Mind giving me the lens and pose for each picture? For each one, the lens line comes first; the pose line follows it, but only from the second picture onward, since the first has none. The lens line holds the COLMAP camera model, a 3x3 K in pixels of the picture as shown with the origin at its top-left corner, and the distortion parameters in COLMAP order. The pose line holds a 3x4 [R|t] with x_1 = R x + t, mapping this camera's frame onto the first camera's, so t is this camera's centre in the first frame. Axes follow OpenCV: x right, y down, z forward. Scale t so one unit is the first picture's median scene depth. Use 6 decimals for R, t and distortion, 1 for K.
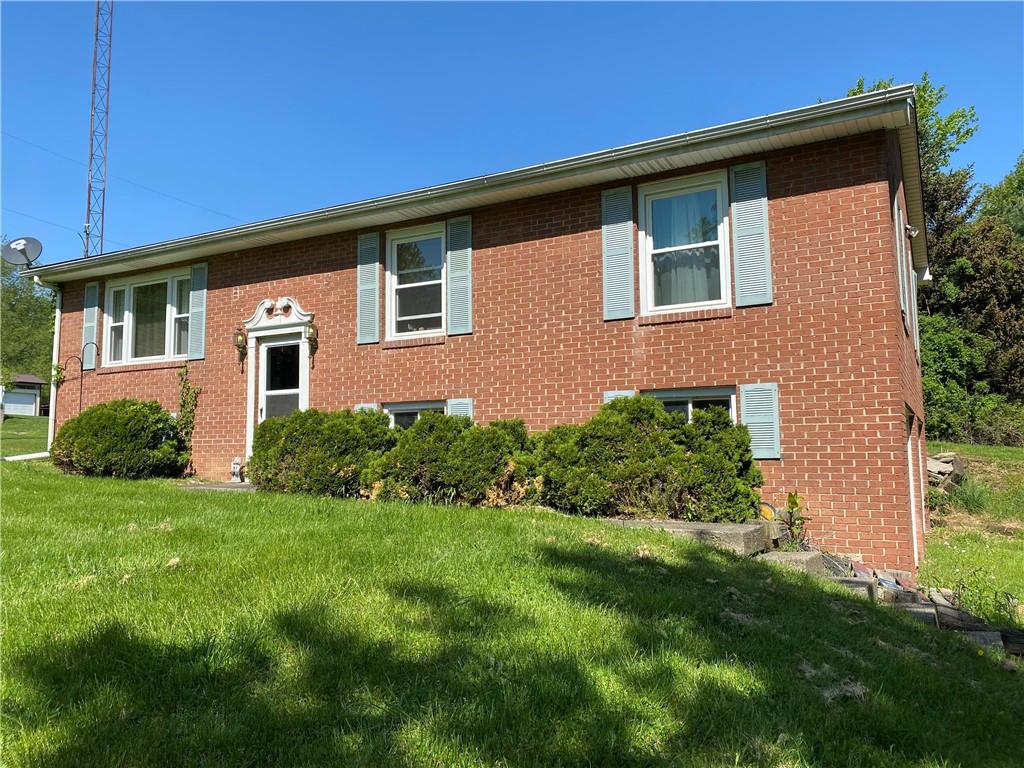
lens RADIAL K [[750.3, 0, 512.0], [0, 750.3, 384.0], [0, 0, 1]] dist [0.106789, -0.136881]
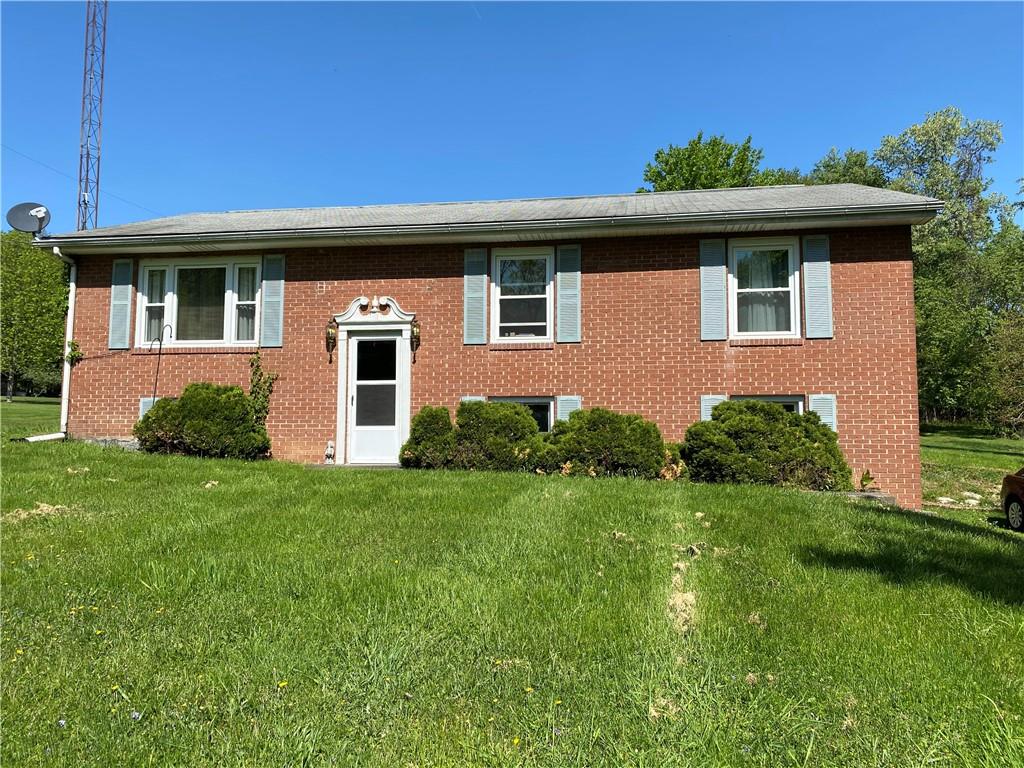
lens RADIAL K [[750.3, 0, 512.0], [0, 750.3, 384.0], [0, 0, 1]] dist [0.106789, -0.136881]
pose [[0.943877, 0.037570, 0.328154, -0.512455], [-0.042949, 0.999035, 0.009156, -0.006093], [-0.327493, -0.022736, 0.944580, -0.104782]]
